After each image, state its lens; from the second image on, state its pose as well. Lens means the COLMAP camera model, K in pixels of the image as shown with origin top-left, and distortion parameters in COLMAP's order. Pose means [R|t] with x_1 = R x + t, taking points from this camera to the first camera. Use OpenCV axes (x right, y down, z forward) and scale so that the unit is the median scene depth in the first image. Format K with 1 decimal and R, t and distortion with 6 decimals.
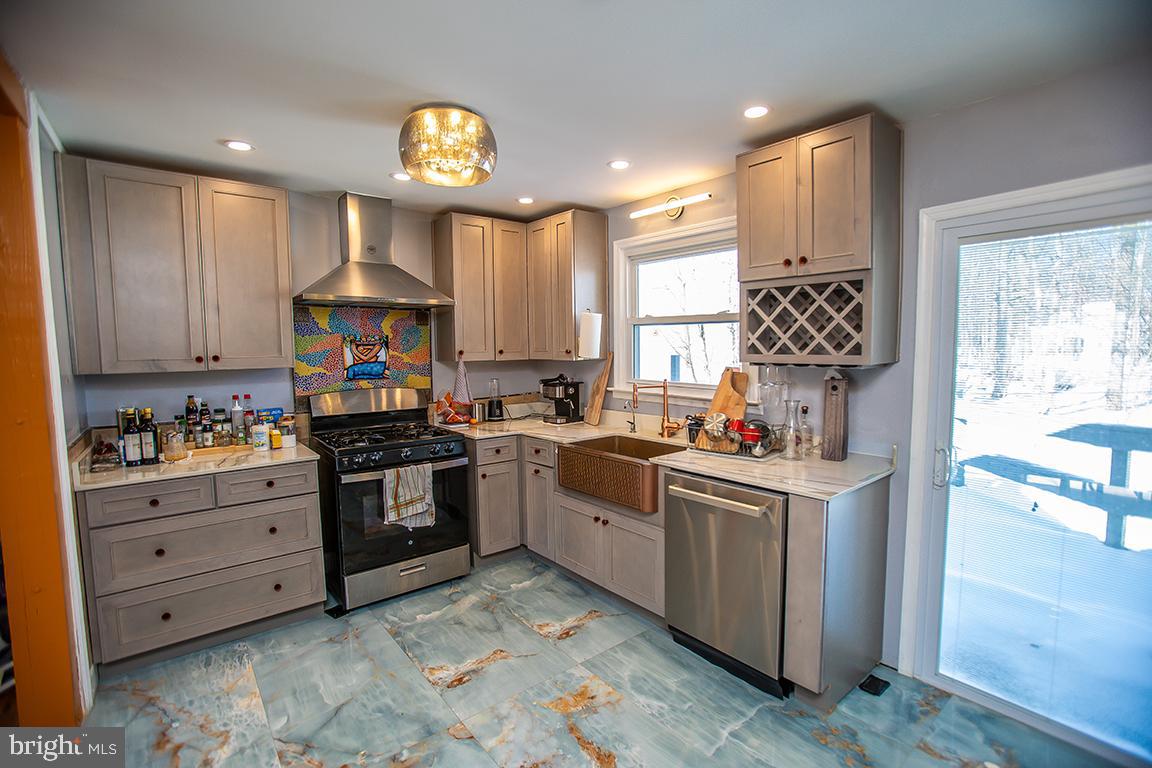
lens RADIAL K [[530.2, 0, 585.7], [0, 530.2, 384.3], [0, 0, 1]] dist [-0.060070, 0.020588]
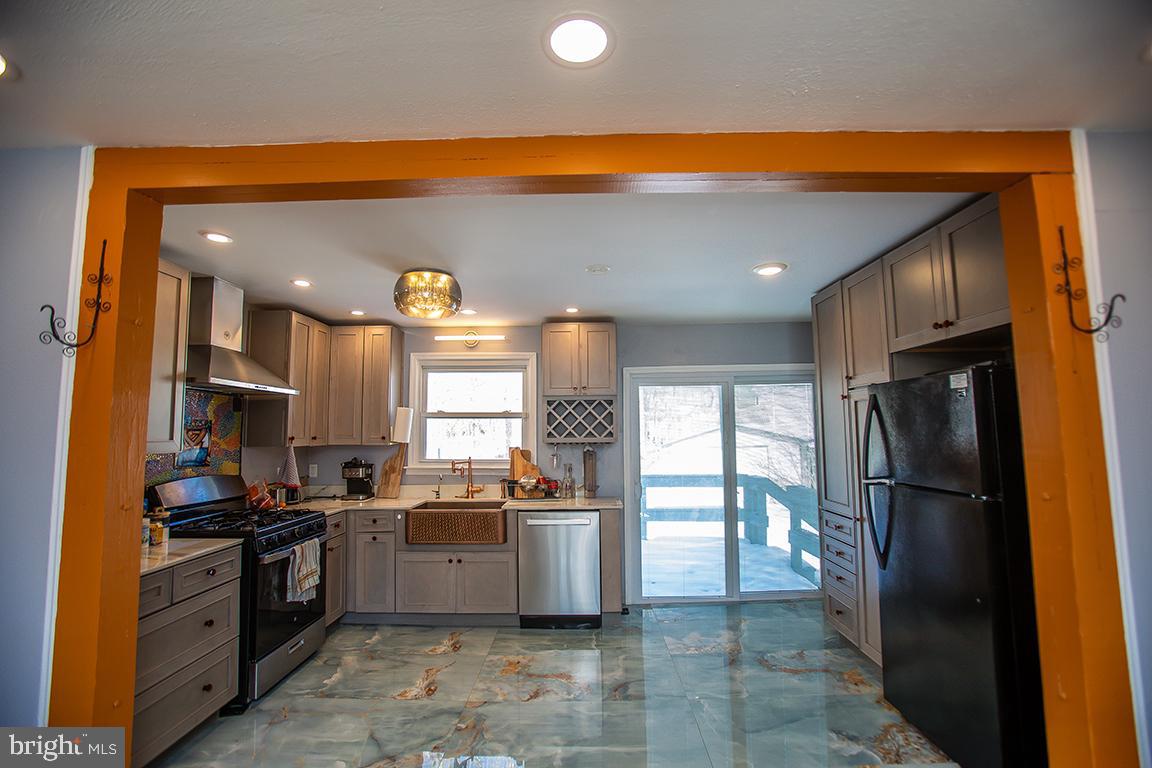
lens RADIAL K [[530.2, 0, 585.7], [0, 530.2, 384.3], [0, 0, 1]] dist [-0.060070, 0.020588]
pose [[0.630322, 0.075238, 0.772679, -0.892689], [0.059147, 0.987746, -0.144429, 0.024946], [-0.774077, 0.136739, 0.618148, -0.166929]]
